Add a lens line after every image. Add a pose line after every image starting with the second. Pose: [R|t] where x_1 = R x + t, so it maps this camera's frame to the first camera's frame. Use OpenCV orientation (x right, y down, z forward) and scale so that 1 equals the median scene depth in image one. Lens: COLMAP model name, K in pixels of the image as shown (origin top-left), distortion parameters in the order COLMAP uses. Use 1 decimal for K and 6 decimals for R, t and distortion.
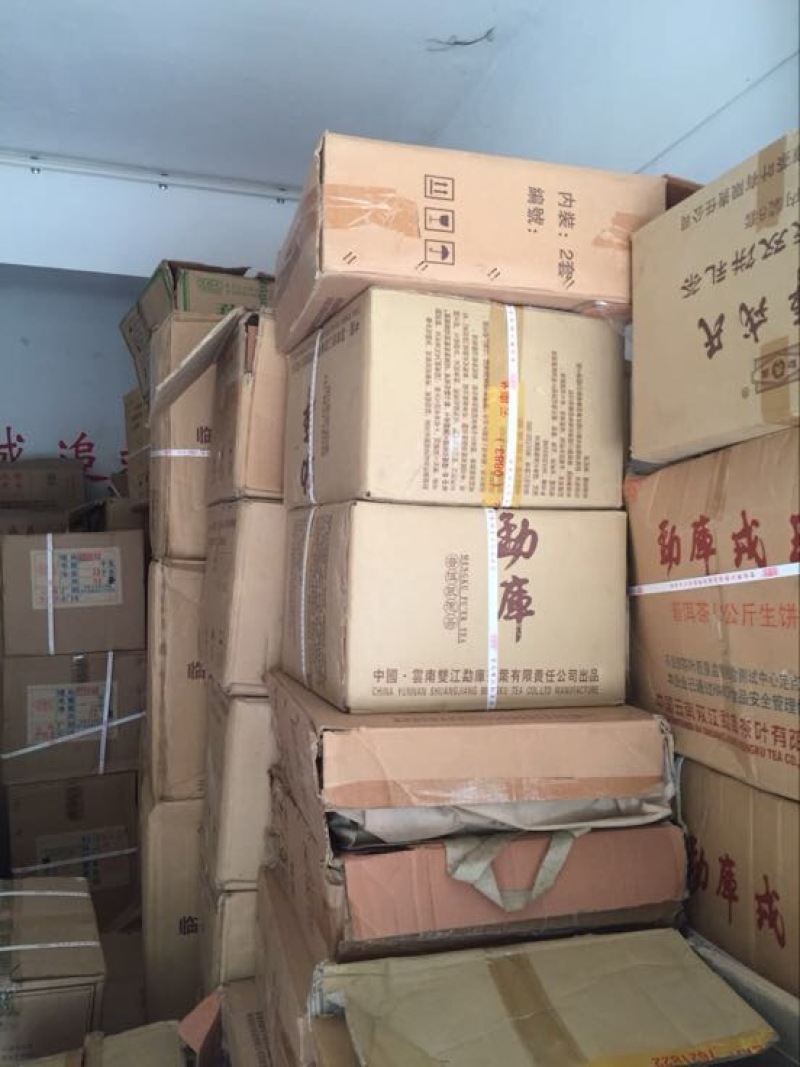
lens RADIAL K [[897.0, 0, 396.8], [0, 897.0, 539.2], [0, 0, 1]] dist [0.036663, -0.055936]
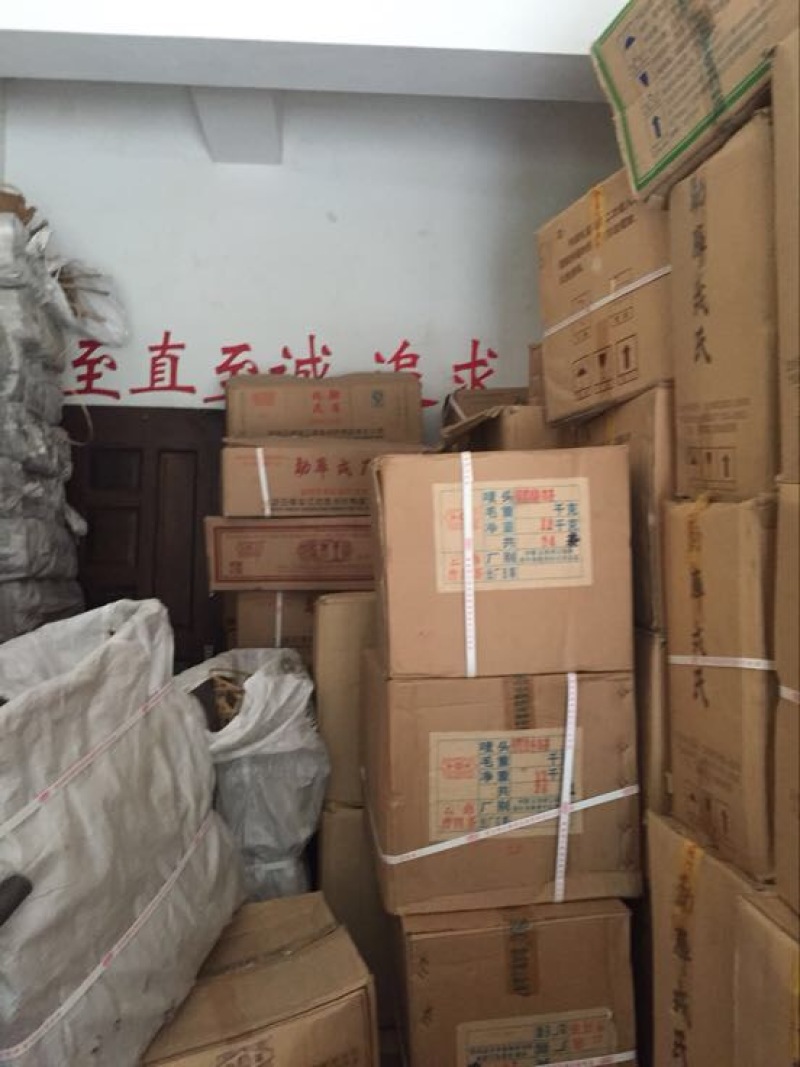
lens RADIAL K [[897.0, 0, 405.3], [0, 897.0, 527.1], [0, 0, 1]] dist [0.036663, -0.055936]
pose [[0.973481, 0.003451, -0.228743, -0.295264], [0.002441, 0.999673, 0.025471, 0.024484], [0.228756, -0.025354, 0.973154, 0.464361]]
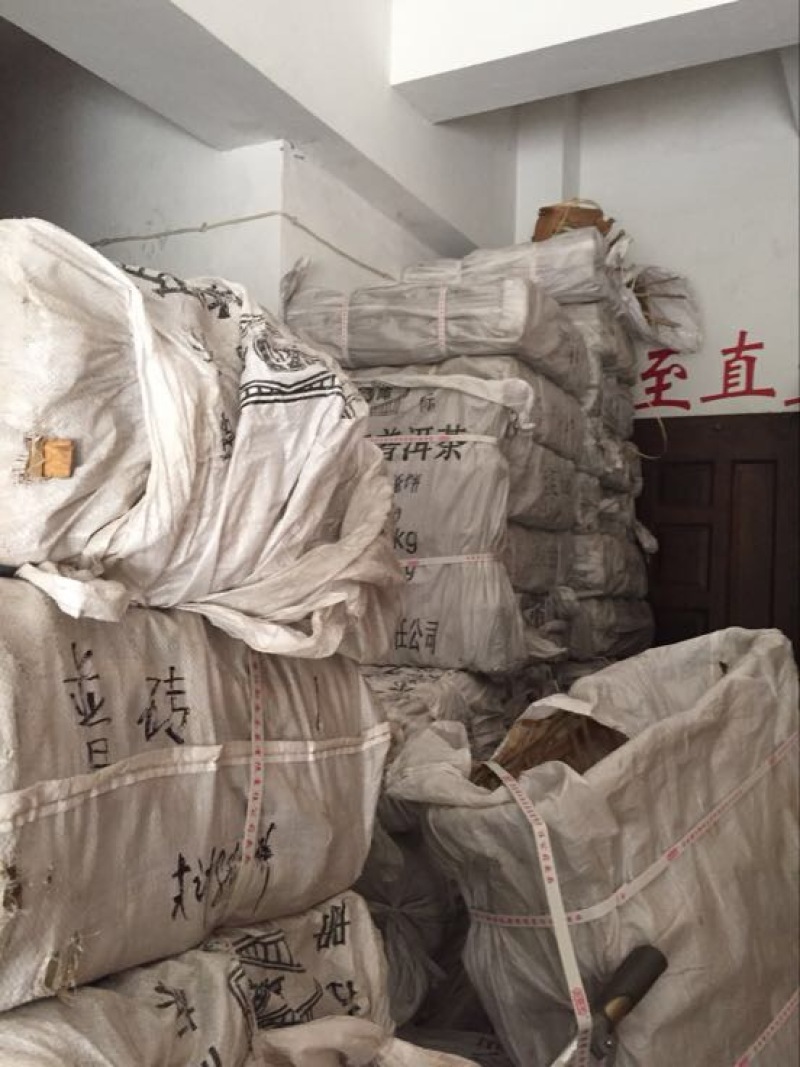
lens RADIAL K [[897.0, 0, 398.8], [0, 897.0, 531.7], [0, 0, 1]] dist [0.036663, -0.055936]
pose [[0.685803, -0.000539, -0.727787, -0.360137], [0.007849, 0.999947, 0.006656, 0.026998], [0.727744, -0.010277, 0.685771, 0.500602]]
